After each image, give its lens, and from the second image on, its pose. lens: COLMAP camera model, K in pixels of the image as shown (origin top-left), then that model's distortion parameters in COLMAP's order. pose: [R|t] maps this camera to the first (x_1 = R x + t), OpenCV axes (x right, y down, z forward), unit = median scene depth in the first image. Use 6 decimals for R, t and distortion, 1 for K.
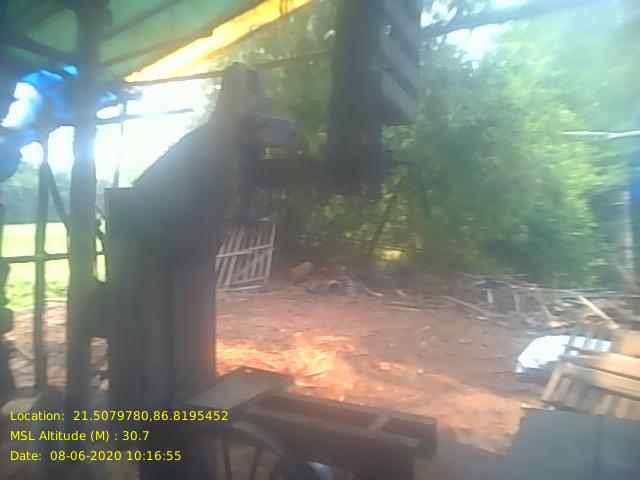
lens RADIAL K [[548.2, 0, 320.0], [0, 548.2, 240.0], [0, 0, 1]] dist [-0.000223, -0.149661]
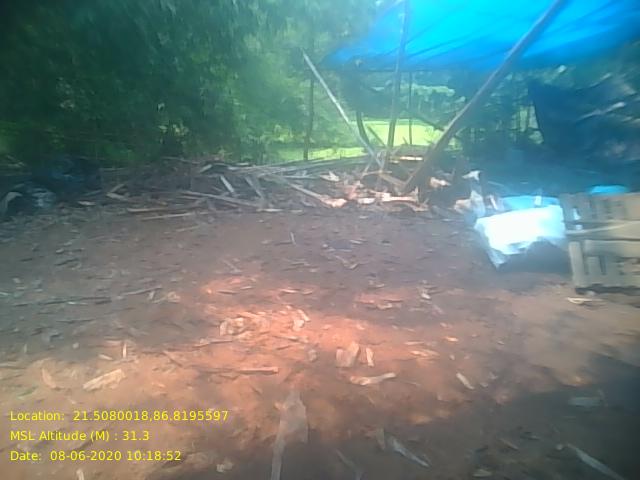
lens RADIAL K [[570.1, 0, 320.0], [0, 570.1, 240.0], [0, 0, 1]] dist [-0.033552, -0.003258]
pose [[0.666748, -0.208031, 0.715660, -0.487743], [0.053974, 0.971210, 0.232031, -0.008908], [-0.743326, -0.116079, 0.658780, 0.718282]]
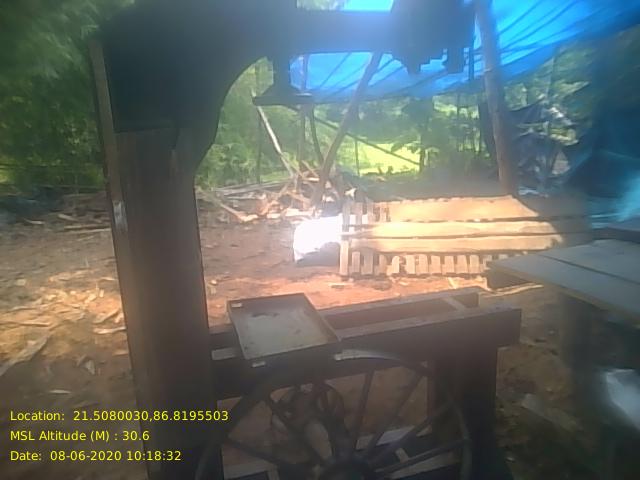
lens RADIAL K [[548.2, 0, 320.0], [0, 548.2, 240.0], [0, 0, 1]] dist [-0.000223, -0.149661]
pose [[0.708622, -0.195519, 0.677958, -0.366882], [0.085704, 0.977577, 0.192347, 0.004005], [-0.700364, -0.078197, 0.709489, 0.238152]]
